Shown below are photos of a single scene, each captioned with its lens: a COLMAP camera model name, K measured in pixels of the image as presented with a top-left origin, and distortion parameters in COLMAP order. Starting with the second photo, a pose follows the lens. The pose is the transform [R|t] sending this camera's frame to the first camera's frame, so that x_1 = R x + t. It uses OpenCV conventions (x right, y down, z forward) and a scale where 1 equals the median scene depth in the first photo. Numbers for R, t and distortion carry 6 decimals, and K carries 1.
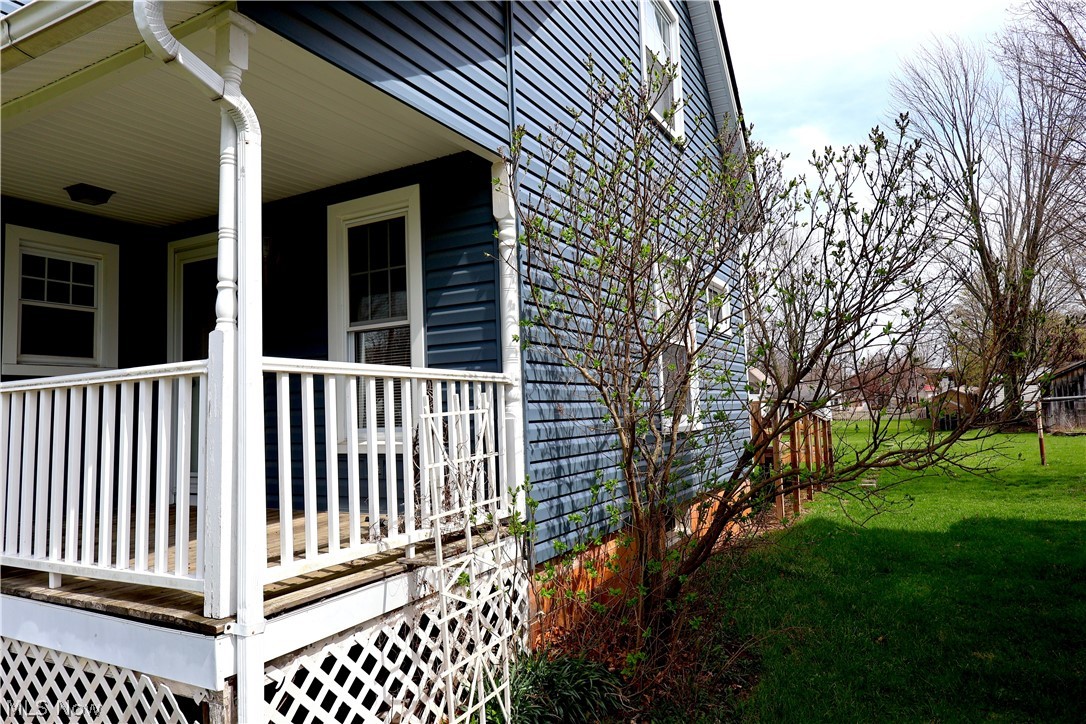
lens RADIAL K [[702.6, 0, 542.2], [0, 702.6, 362.1], [0, 0, 1]] dist [0.003618, -0.003932]
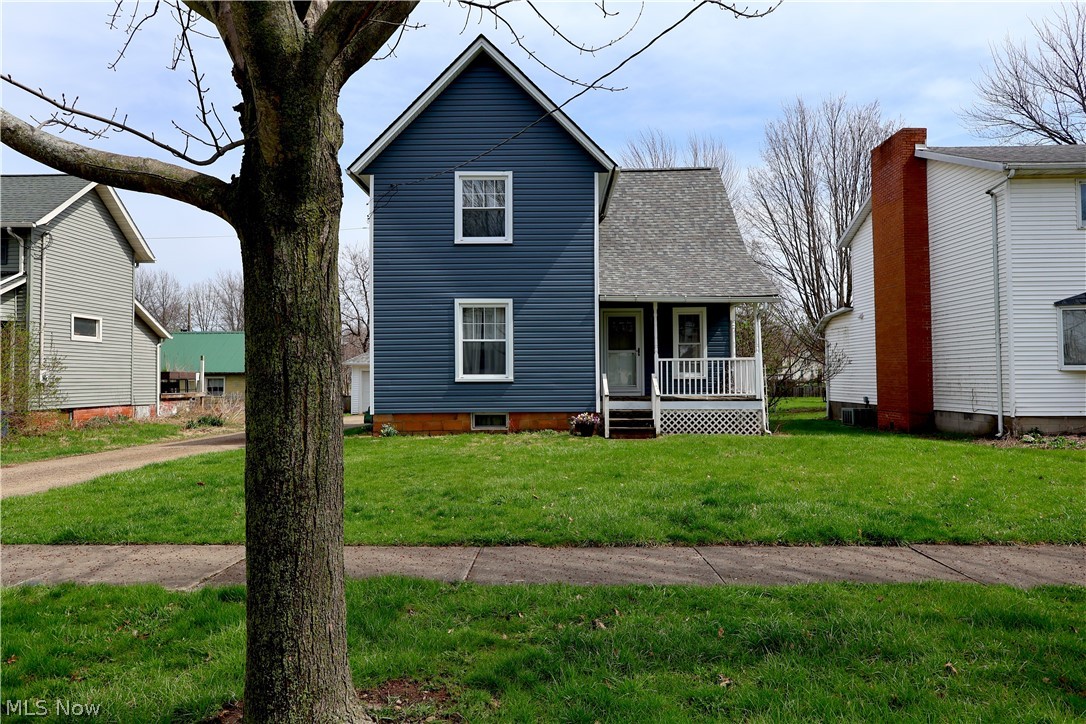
lens RADIAL K [[702.6, 0, 548.7], [0, 702.6, 365.9], [0, 0, 1]] dist [0.003618, -0.003932]
pose [[0.878827, 0.033645, 0.475953, -2.652992], [-0.055519, 0.997946, 0.031969, -0.013970], [-0.473899, -0.054520, 0.878890, -1.879352]]
